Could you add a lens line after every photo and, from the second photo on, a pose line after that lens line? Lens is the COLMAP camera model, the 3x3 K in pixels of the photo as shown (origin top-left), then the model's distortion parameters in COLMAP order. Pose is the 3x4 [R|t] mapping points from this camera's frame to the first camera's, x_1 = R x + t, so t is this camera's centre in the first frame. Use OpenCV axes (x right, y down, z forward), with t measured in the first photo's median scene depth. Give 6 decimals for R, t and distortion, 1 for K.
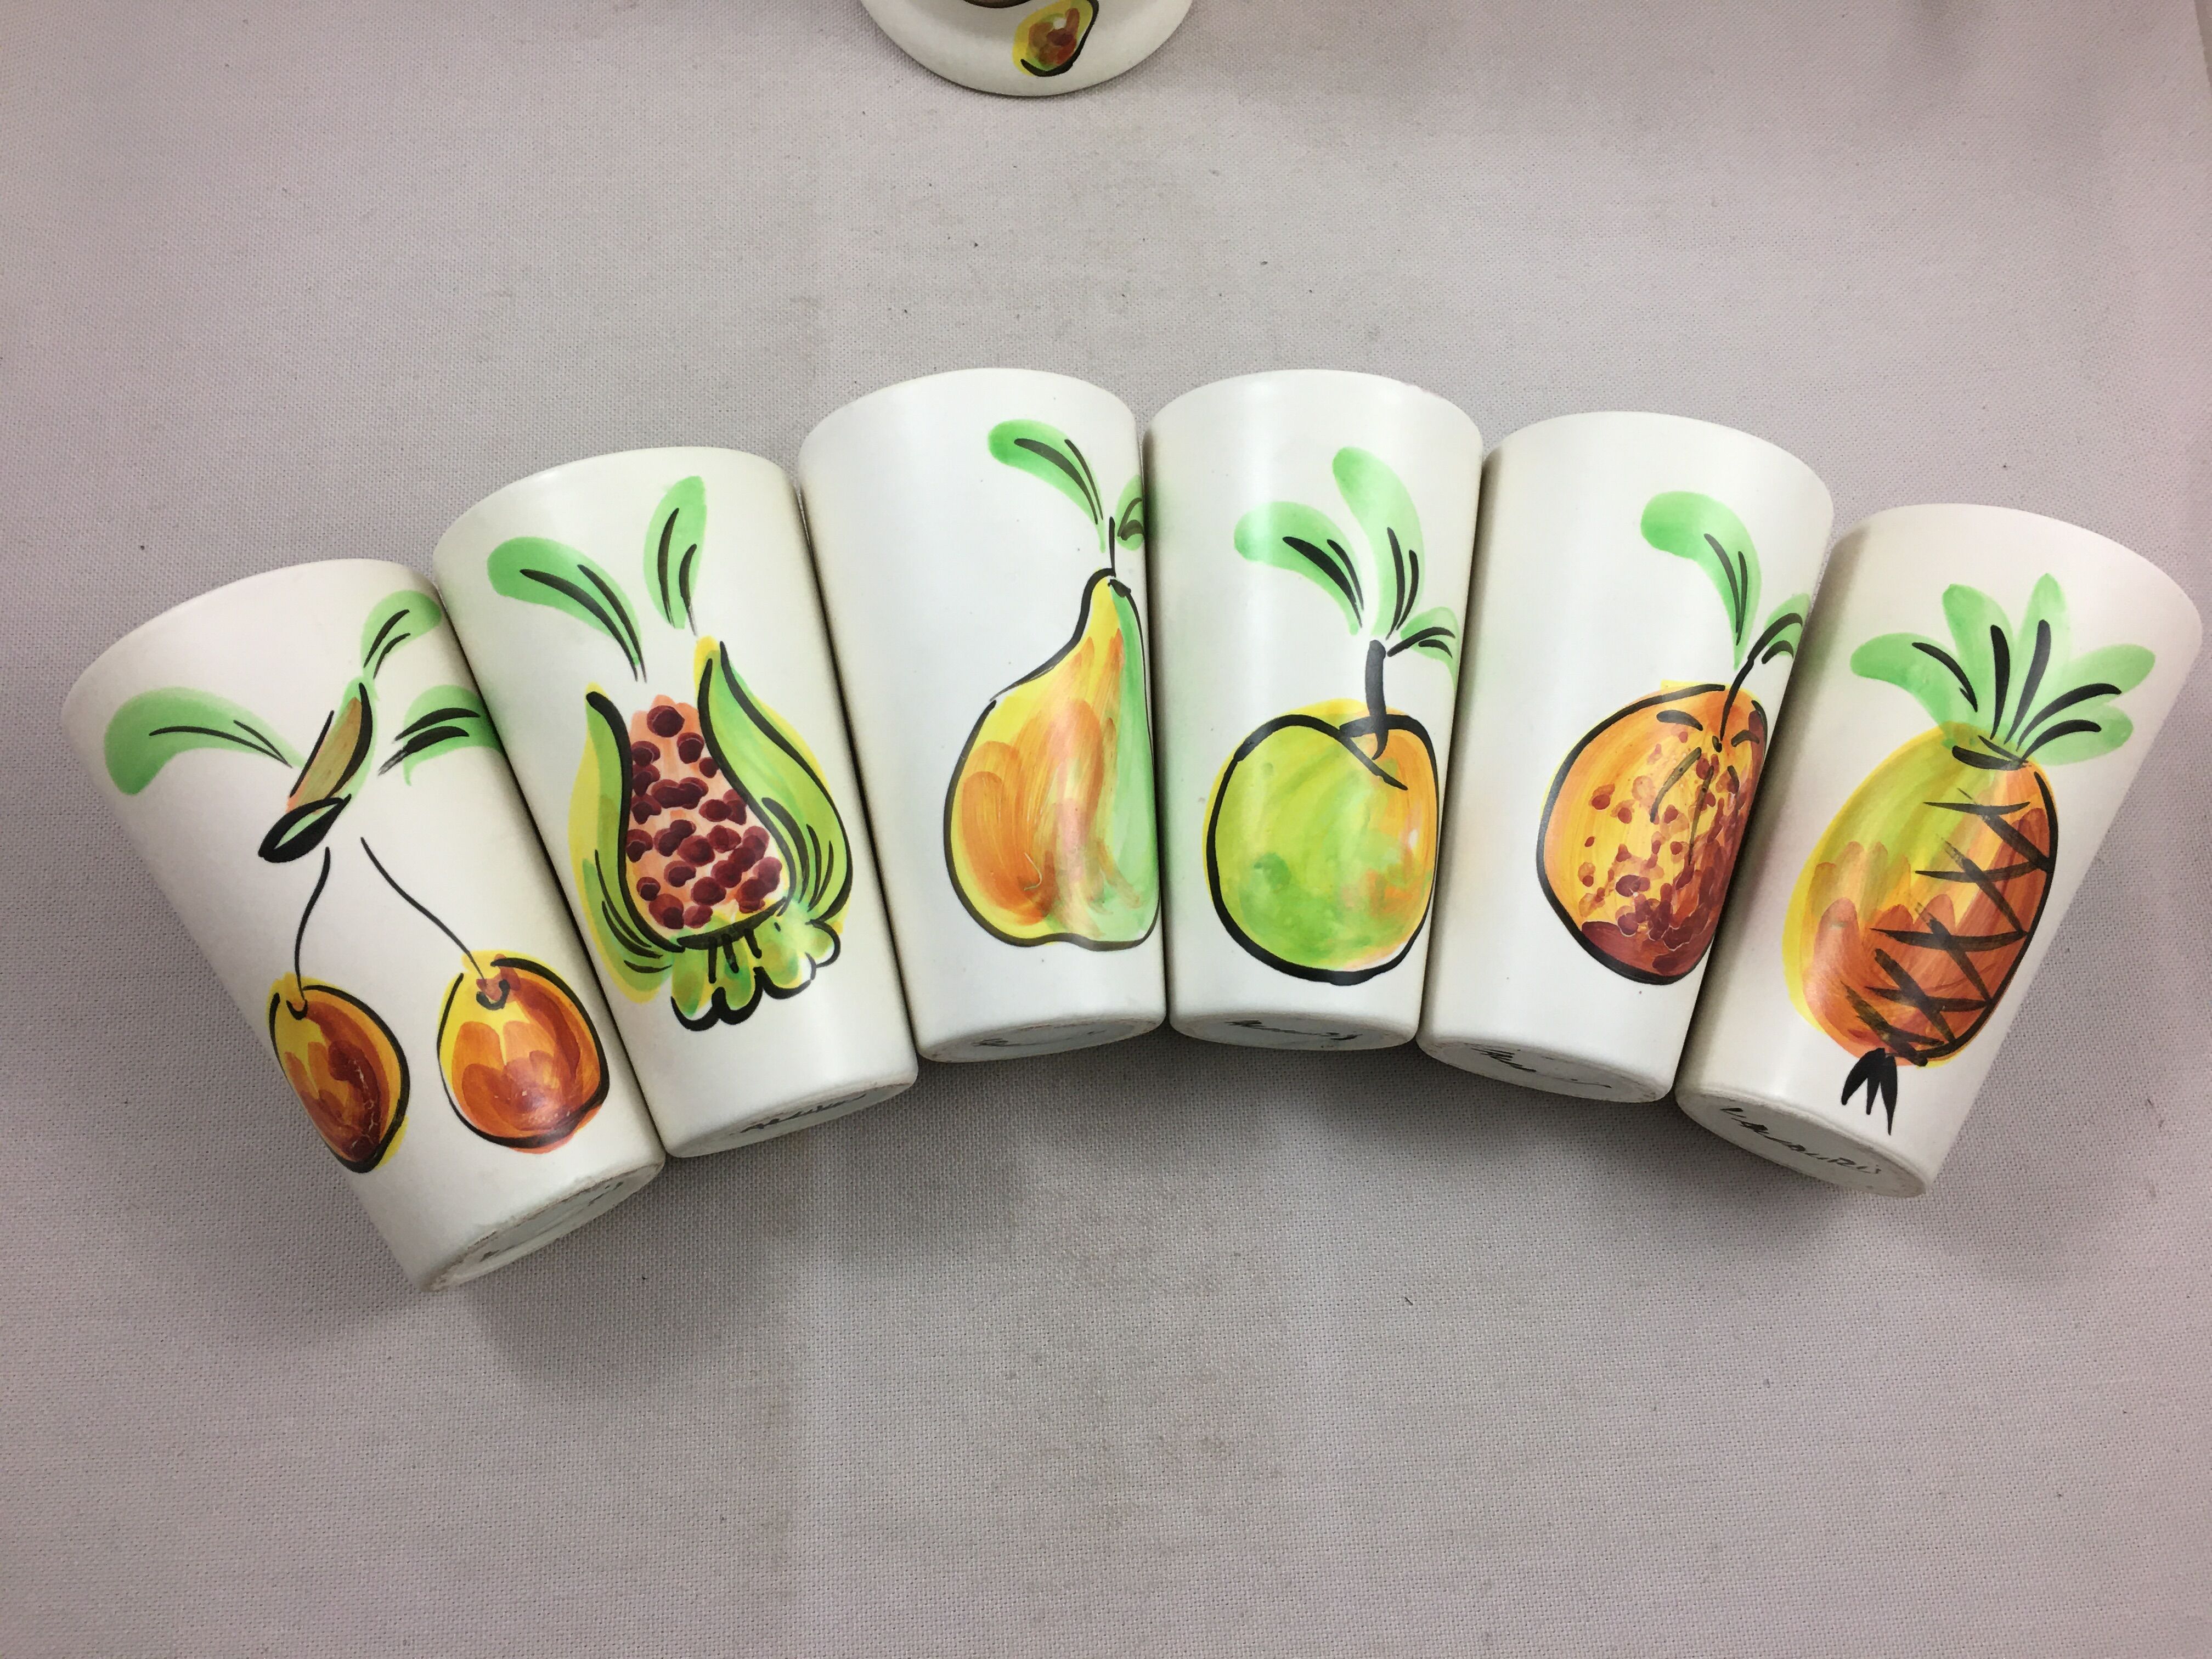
lens RADIAL K [[1856.1, 0, 1106.0], [0, 1856.1, 829.5], [0, 0, 1]] dist [0.065067, -0.004120]
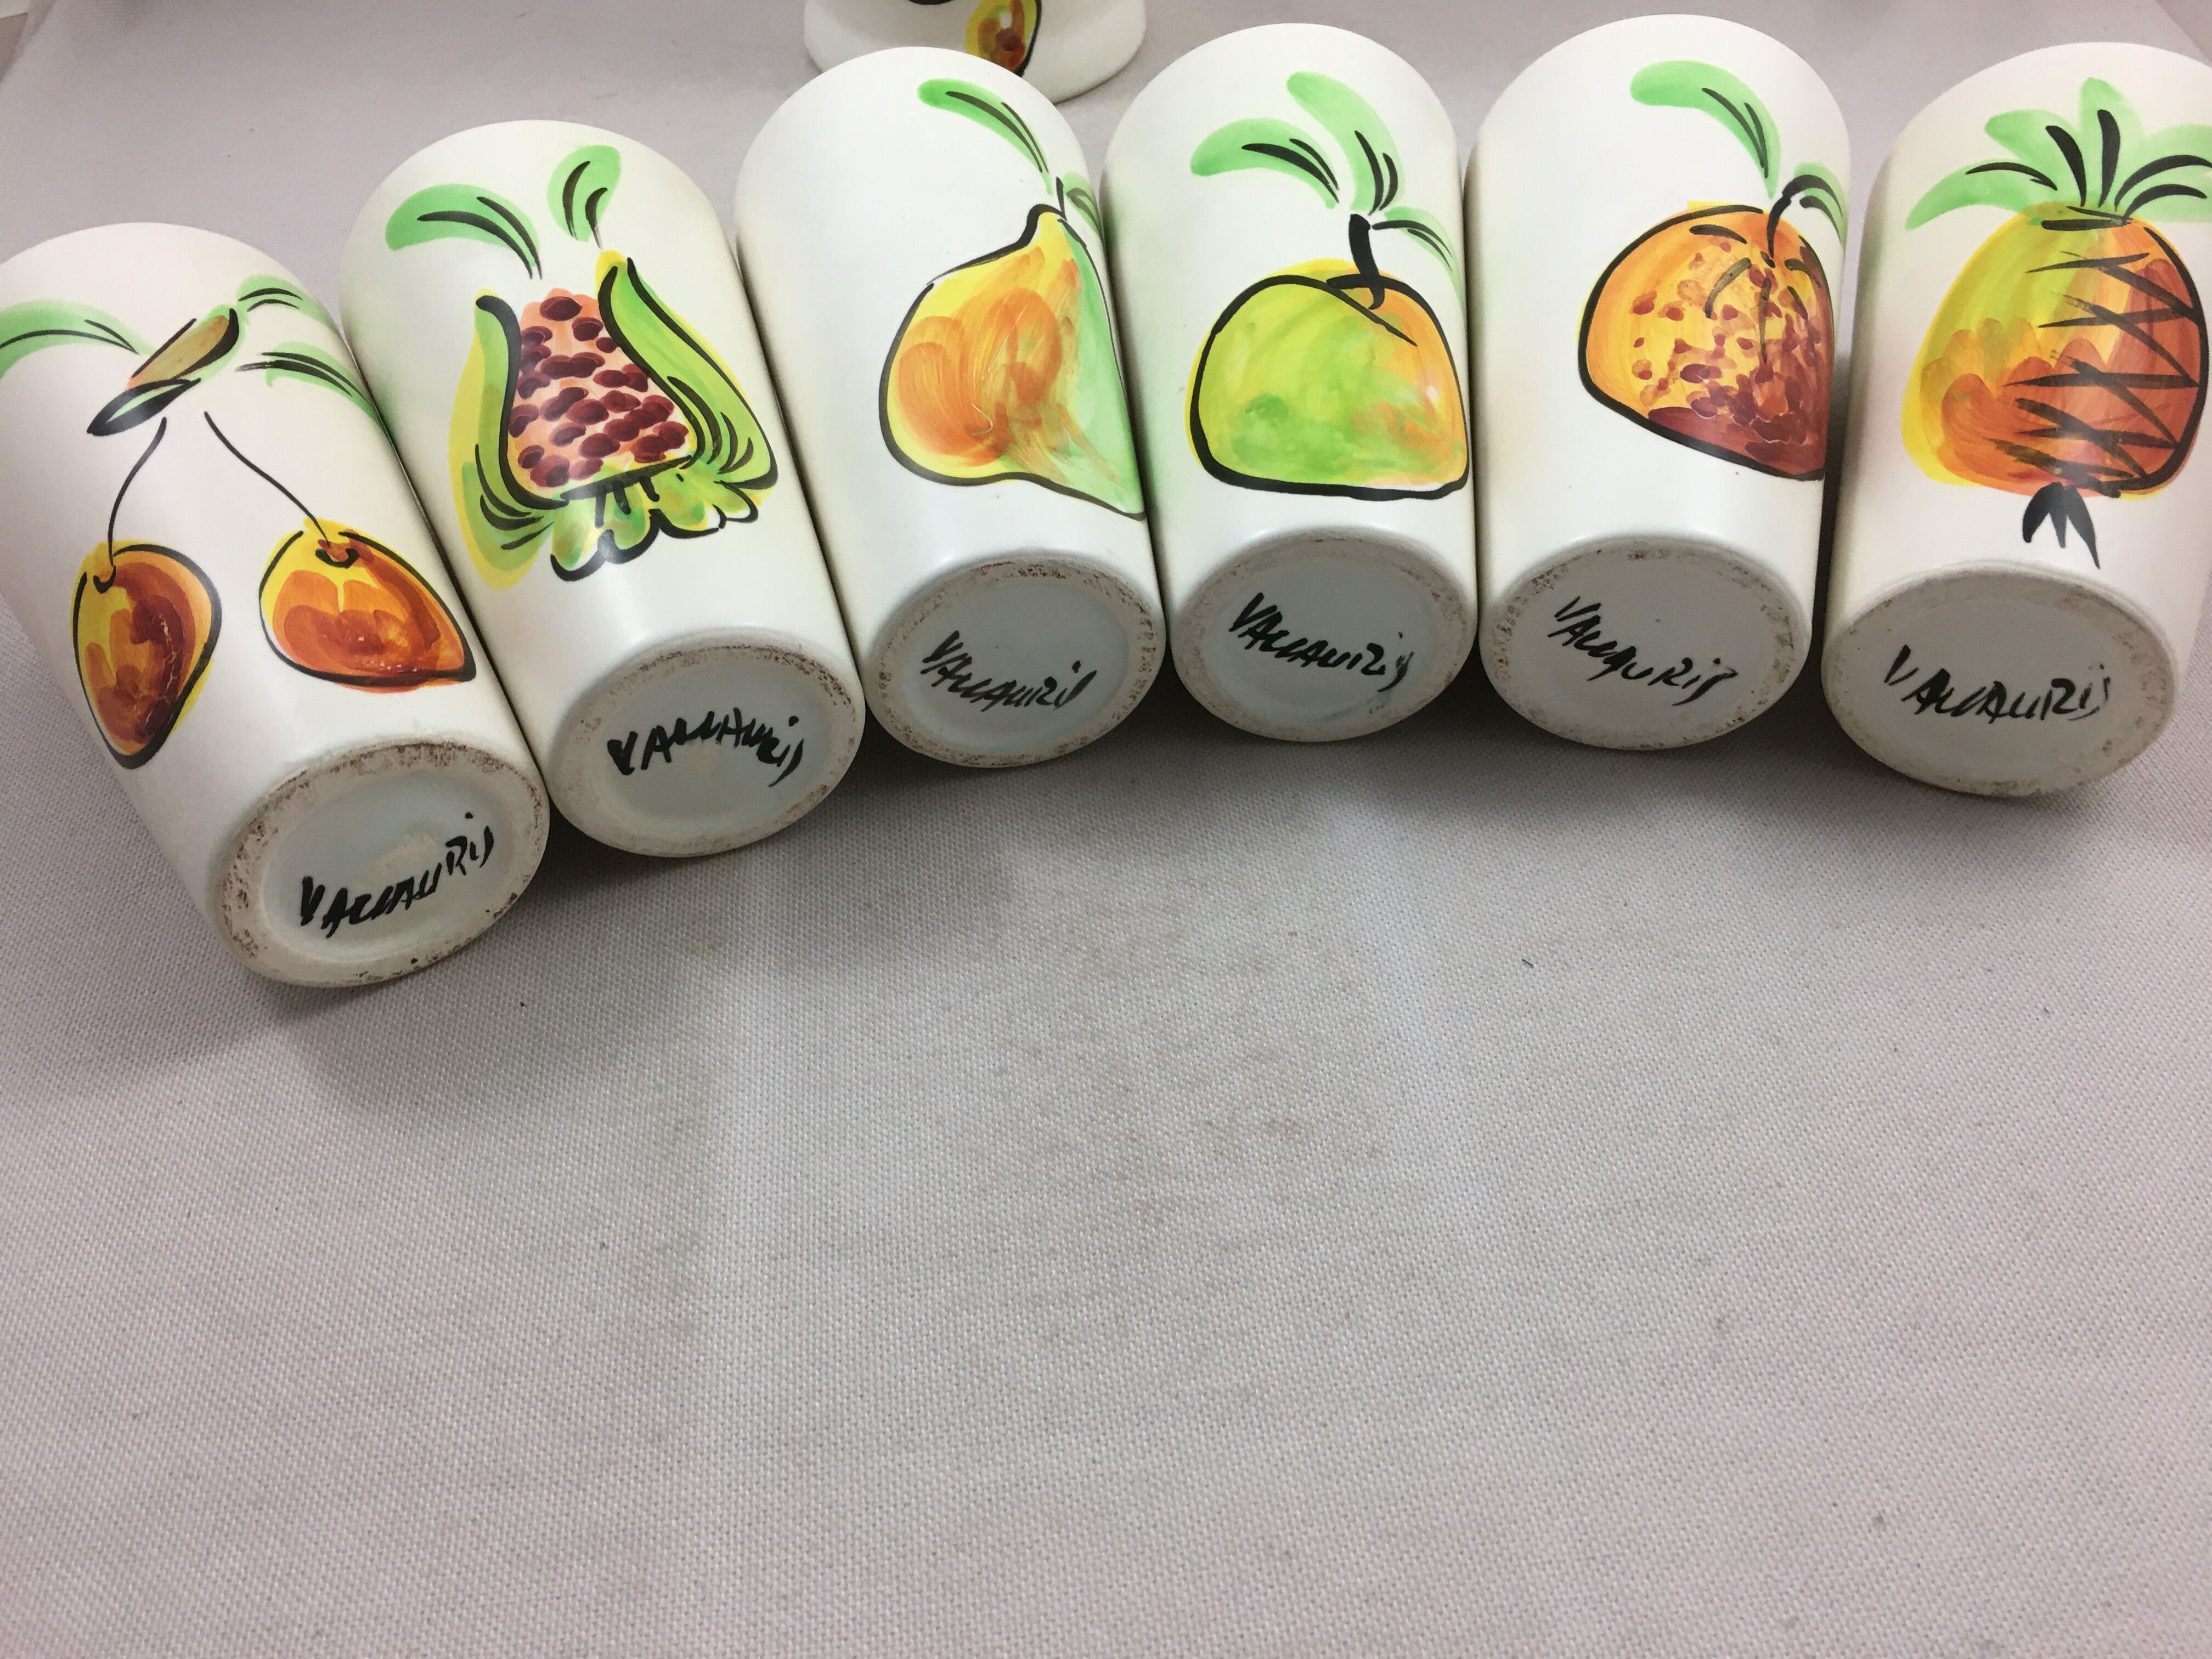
lens RADIAL K [[1870.6, 0, 1094.2], [0, 1870.6, 833.6], [0, 0, 1]] dist [0.085505, -0.112939]
pose [[0.994186, -0.100346, -0.039044, 0.025737], [0.073739, 0.898746, -0.432224, 0.559883], [0.078462, 0.426832, 0.900921, 0.306663]]
